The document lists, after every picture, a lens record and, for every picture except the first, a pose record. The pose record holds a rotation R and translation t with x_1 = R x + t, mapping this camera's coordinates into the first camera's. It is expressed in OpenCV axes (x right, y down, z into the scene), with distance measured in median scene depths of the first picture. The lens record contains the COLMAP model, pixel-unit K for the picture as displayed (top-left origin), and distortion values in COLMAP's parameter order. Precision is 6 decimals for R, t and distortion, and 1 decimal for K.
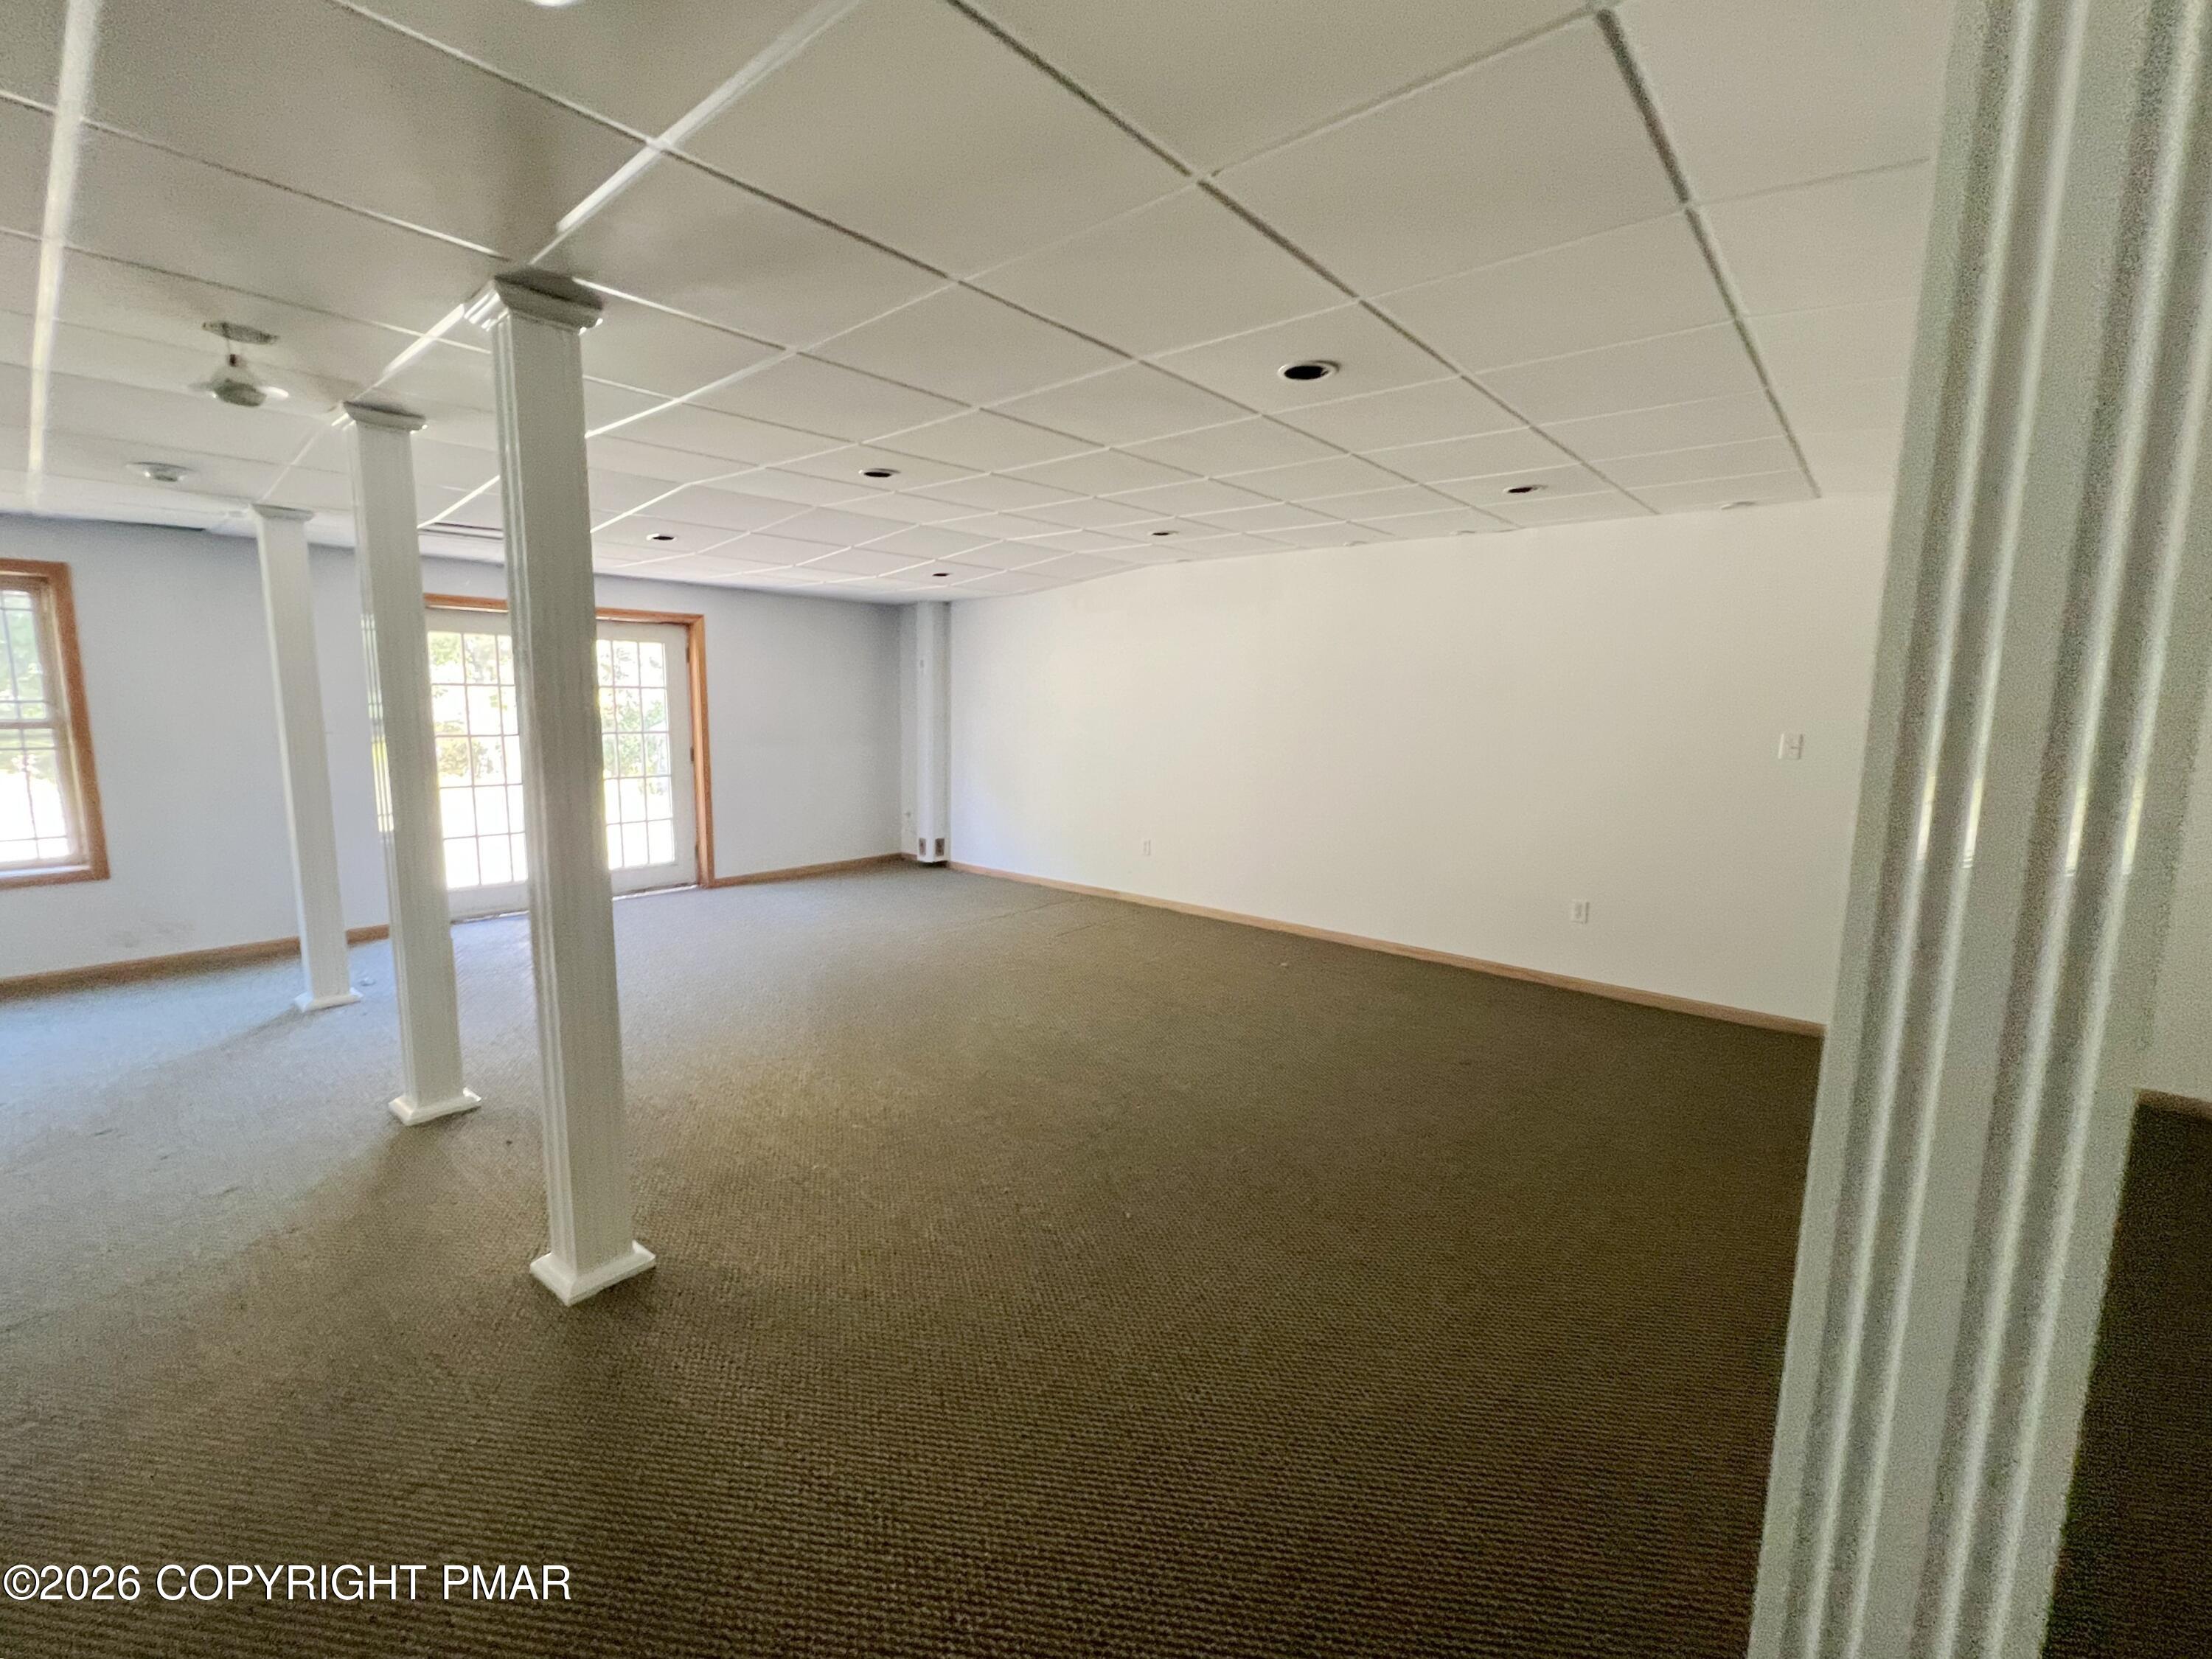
lens RADIAL K [[931.1, 0, 1099.4], [0, 931.1, 828.6], [0, 0, 1]] dist [-0.001562, -0.000341]
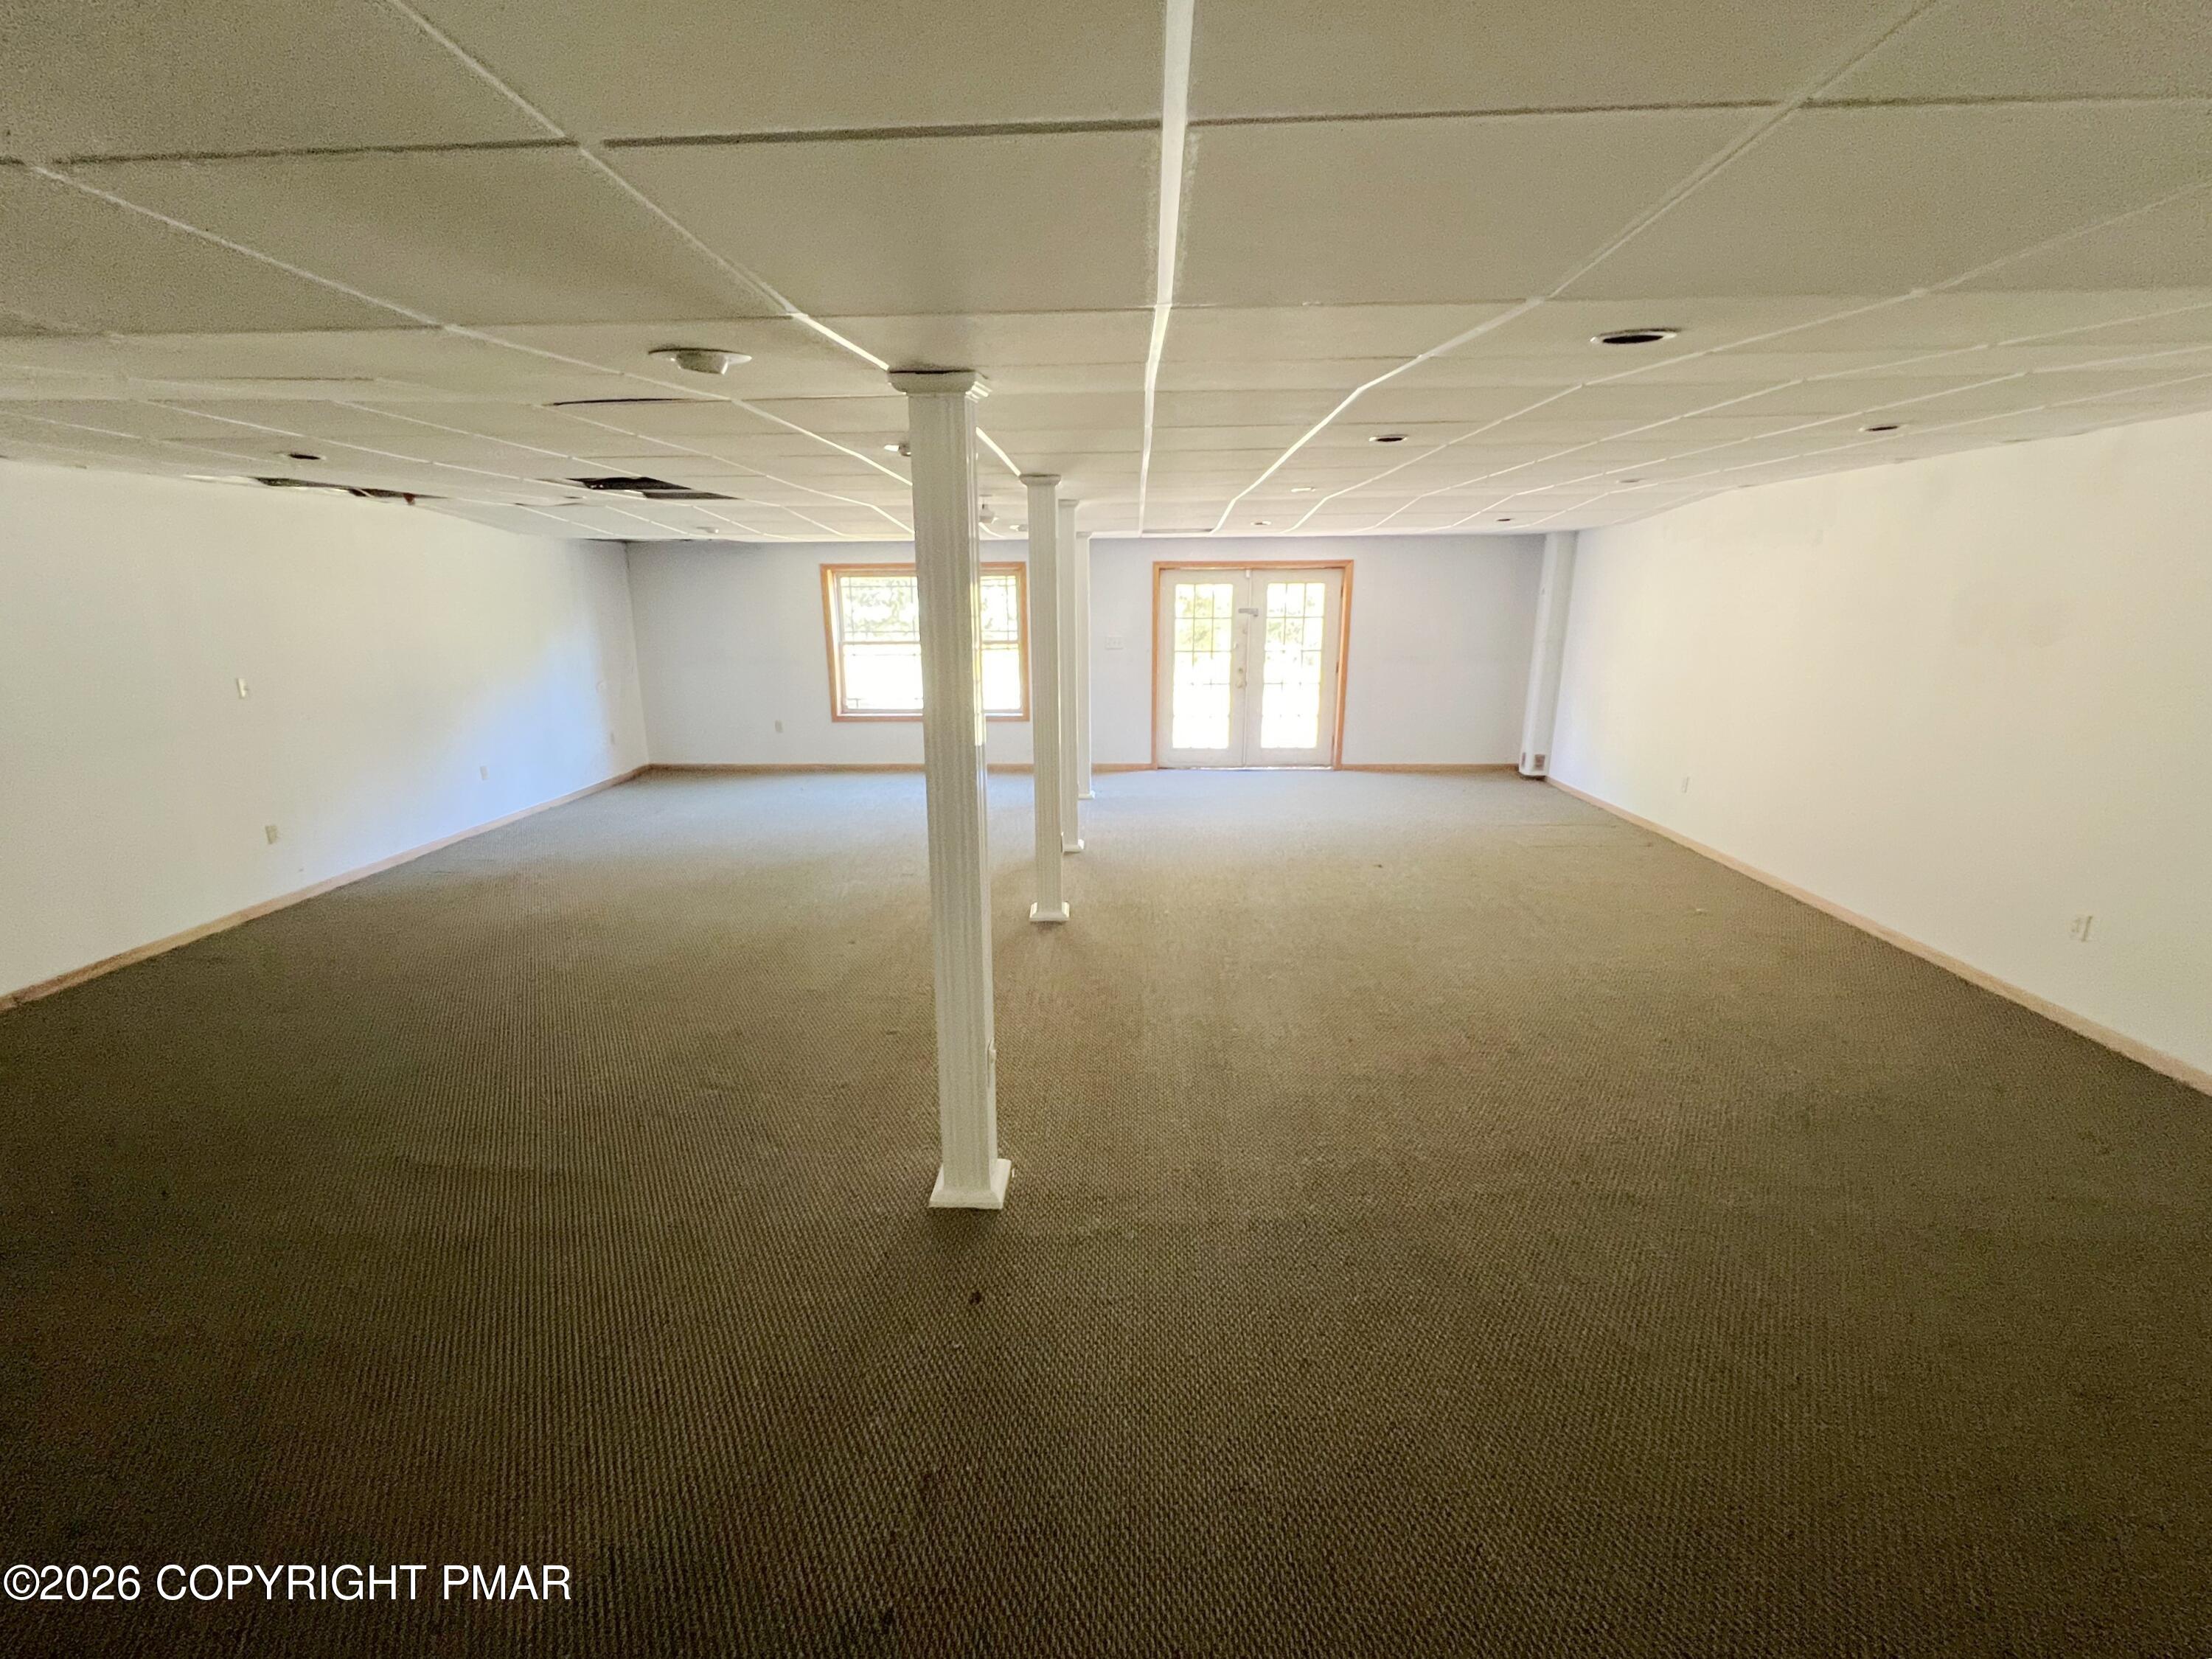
lens RADIAL K [[931.1, 0, 1099.4], [0, 931.1, 828.6], [0, 0, 1]] dist [-0.001562, -0.000341]
pose [[0.621235, 0.175595, -0.763697, 0.740068], [-0.092223, 0.984181, 0.151271, -0.044063], [0.778178, -0.023544, 0.627602, -0.178734]]
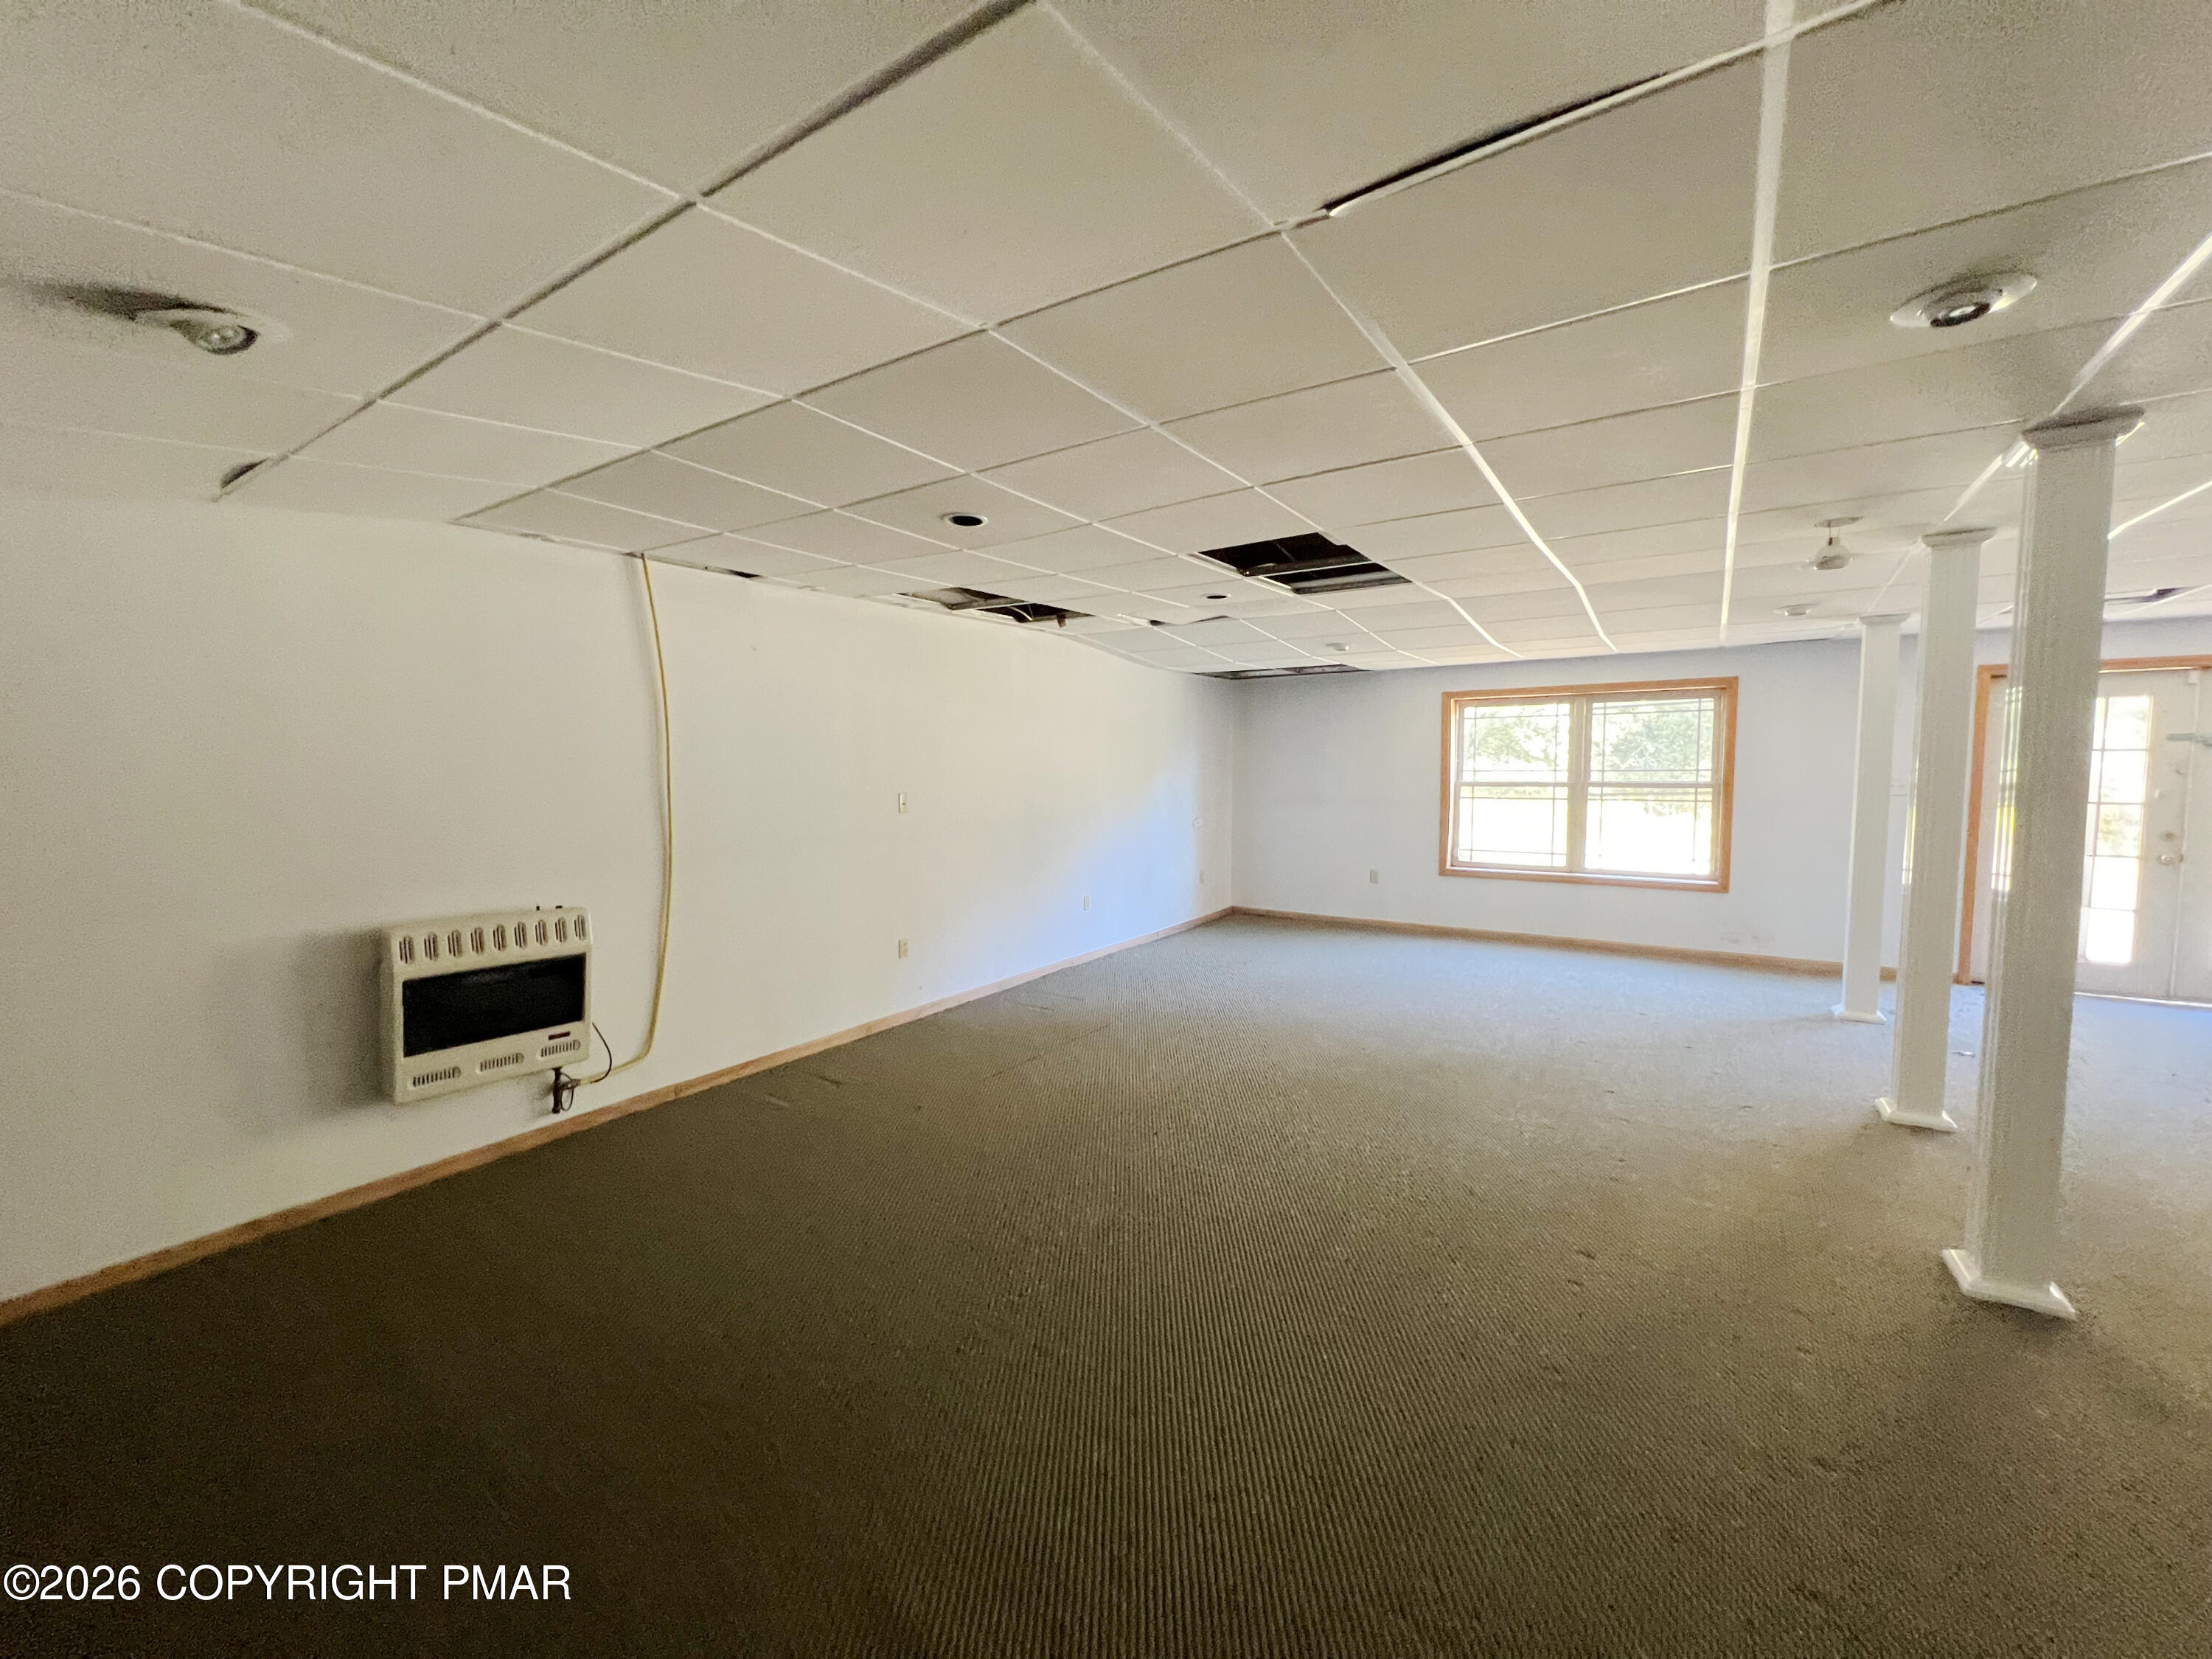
lens RADIAL K [[888.2, 0, 1115.4], [0, 888.2, 824.3], [0, 0, 1]] dist [-0.004175, -0.000249]
pose [[0.120971, 0.057051, -0.991015, 0.209136], [-0.126005, 0.991154, 0.041677, 0.013816], [0.984626, 0.119831, 0.127090, -0.144614]]
